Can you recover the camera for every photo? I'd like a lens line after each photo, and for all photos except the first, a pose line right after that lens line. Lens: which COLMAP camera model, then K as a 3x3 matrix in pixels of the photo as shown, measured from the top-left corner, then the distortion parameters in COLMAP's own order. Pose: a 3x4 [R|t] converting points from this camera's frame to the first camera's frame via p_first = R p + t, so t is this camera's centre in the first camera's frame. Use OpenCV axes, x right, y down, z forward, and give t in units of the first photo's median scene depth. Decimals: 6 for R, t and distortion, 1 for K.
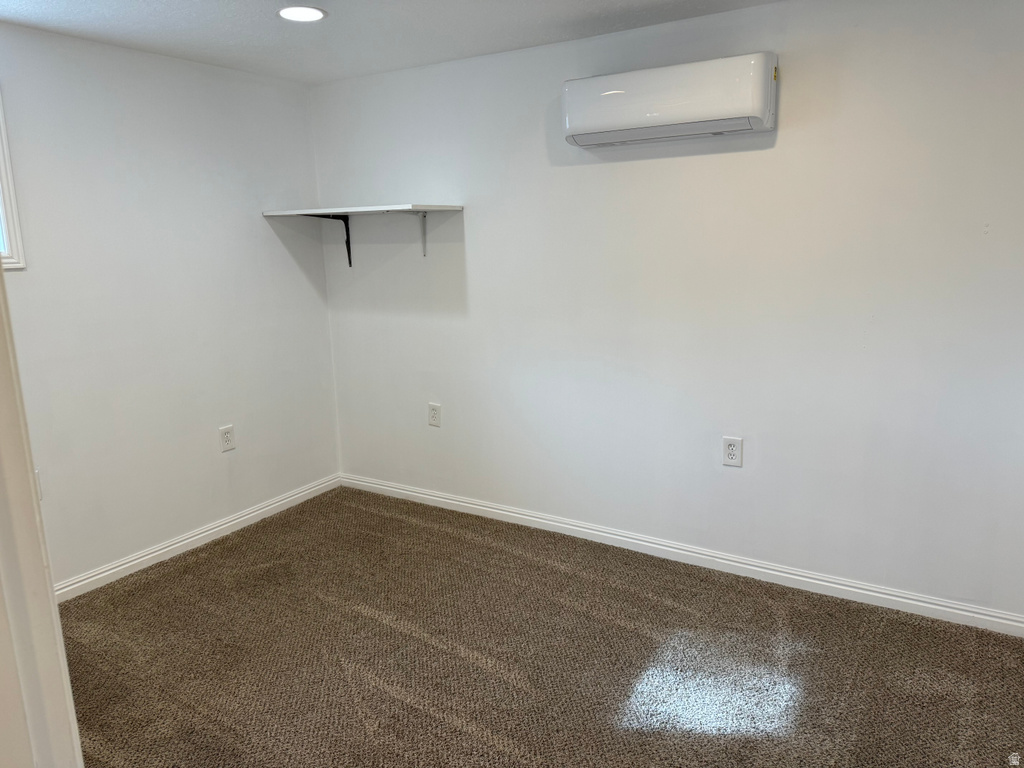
lens RADIAL K [[710.2, 0, 512.0], [0, 710.2, 384.0], [0, 0, 1]] dist [0.002472, -0.023178]
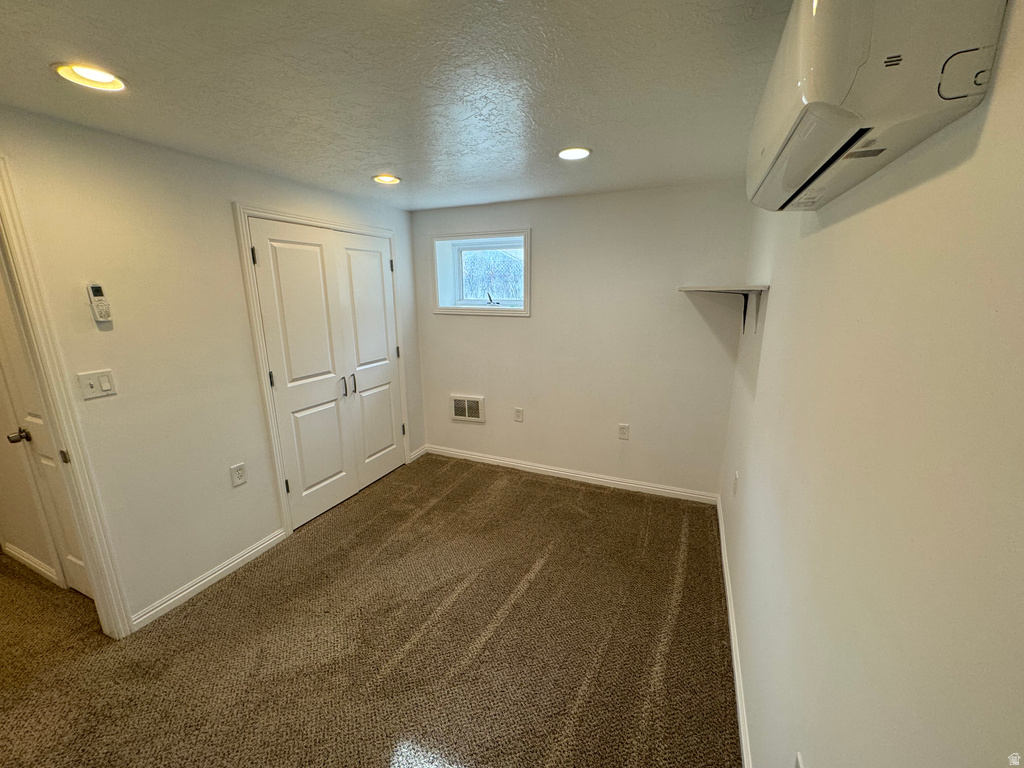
lens RADIAL K [[407.5, 0, 512.1], [0, 407.5, 382.2], [0, 0, 1]] dist [0.000688, 0.000175]
pose [[0.136046, 0.242065, -0.960675, 0.412872], [-0.193862, 0.957449, 0.213798, -0.176049], [0.971550, 0.157152, 0.177184, 0.588777]]
